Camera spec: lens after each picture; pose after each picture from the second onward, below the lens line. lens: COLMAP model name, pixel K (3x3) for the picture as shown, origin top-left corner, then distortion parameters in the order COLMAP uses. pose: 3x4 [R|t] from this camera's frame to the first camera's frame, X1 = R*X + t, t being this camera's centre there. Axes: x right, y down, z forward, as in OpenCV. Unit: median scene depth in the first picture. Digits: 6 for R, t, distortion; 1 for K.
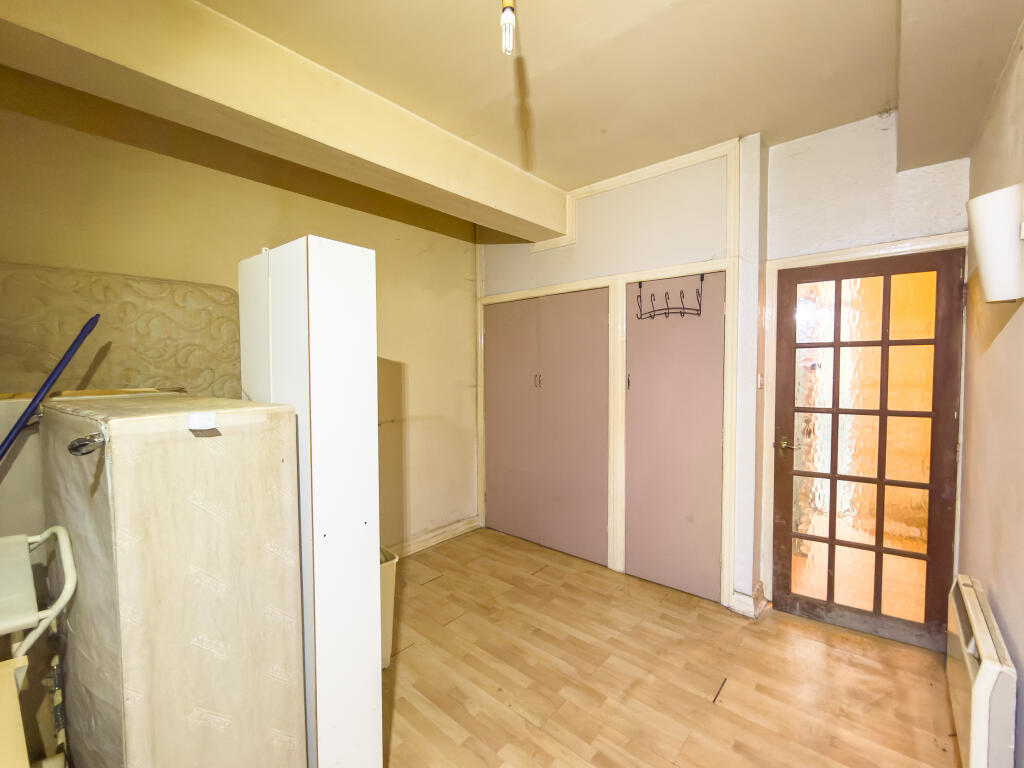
lens RADIAL K [[446.4, 0, 512.0], [0, 446.4, 384.0], [0, 0, 1]] dist [-0.002565, 0.000520]
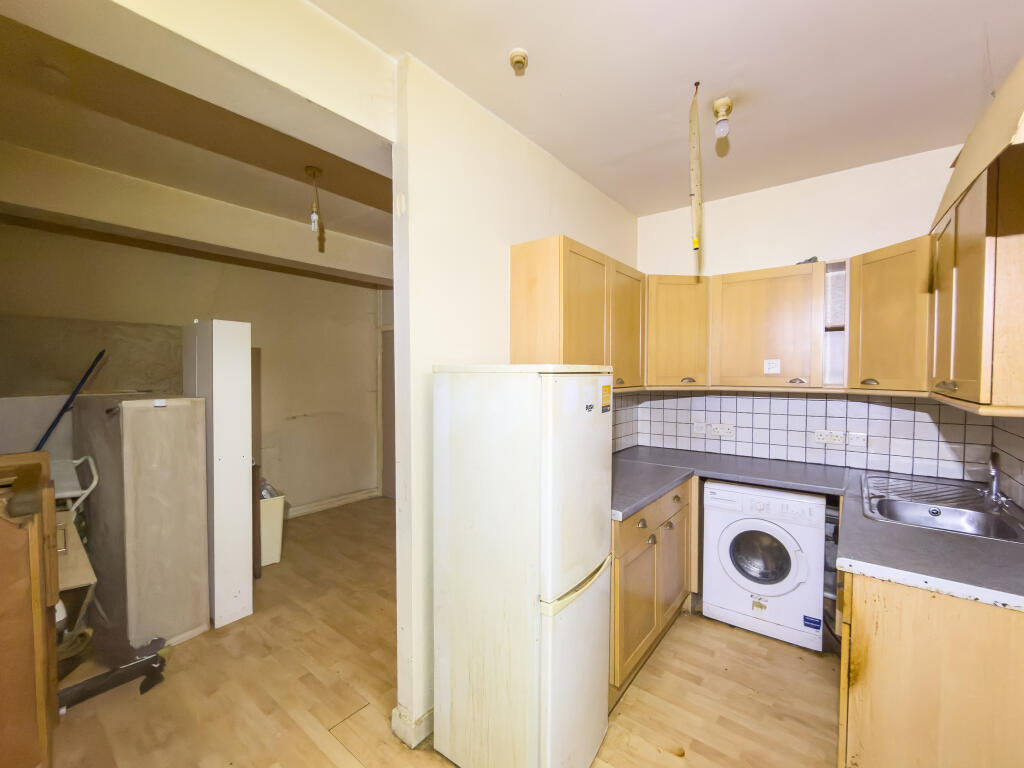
lens RADIAL K [[437.4, 0, 512.0], [0, 437.4, 384.0], [0, 0, 1]] dist [-0.004484, -0.000156]
pose [[0.998191, 0.006517, 0.059773, 0.690290], [-0.005528, 0.999845, -0.016691, 0.004946], [-0.059873, 0.016330, 0.998072, -0.953097]]
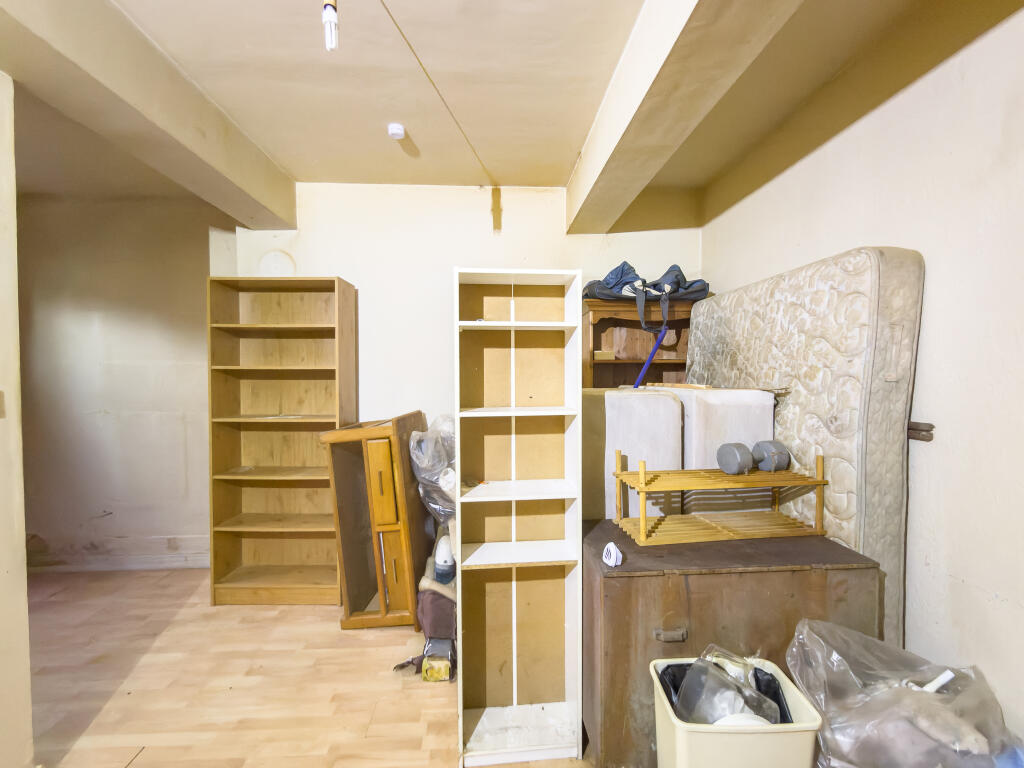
lens RADIAL K [[446.4, 0, 512.0], [0, 446.4, 384.0], [0, 0, 1]] dist [-0.002565, 0.000520]
pose [[-0.701118, 0.022668, -0.712685, 0.386675], [-0.018124, 0.998605, 0.049591, -0.056559], [0.712815, 0.047686, -0.699730, 1.752239]]
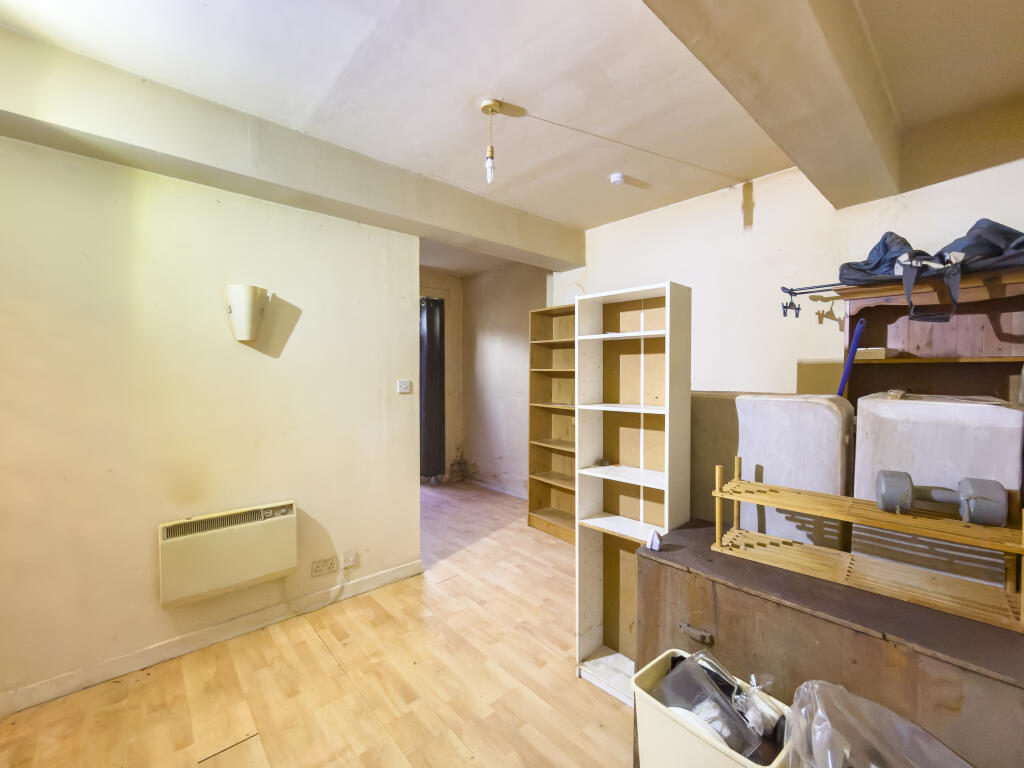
lens RADIAL K [[437.4, 0, 512.0], [0, 437.4, 384.0], [0, 0, 1]] dist [-0.004484, -0.000156]
pose [[-0.994291, -0.002034, 0.106683, -0.220620], [0.004235, 0.998278, 0.058505, -0.081926], [-0.106618, 0.058623, -0.992570, 2.311649]]
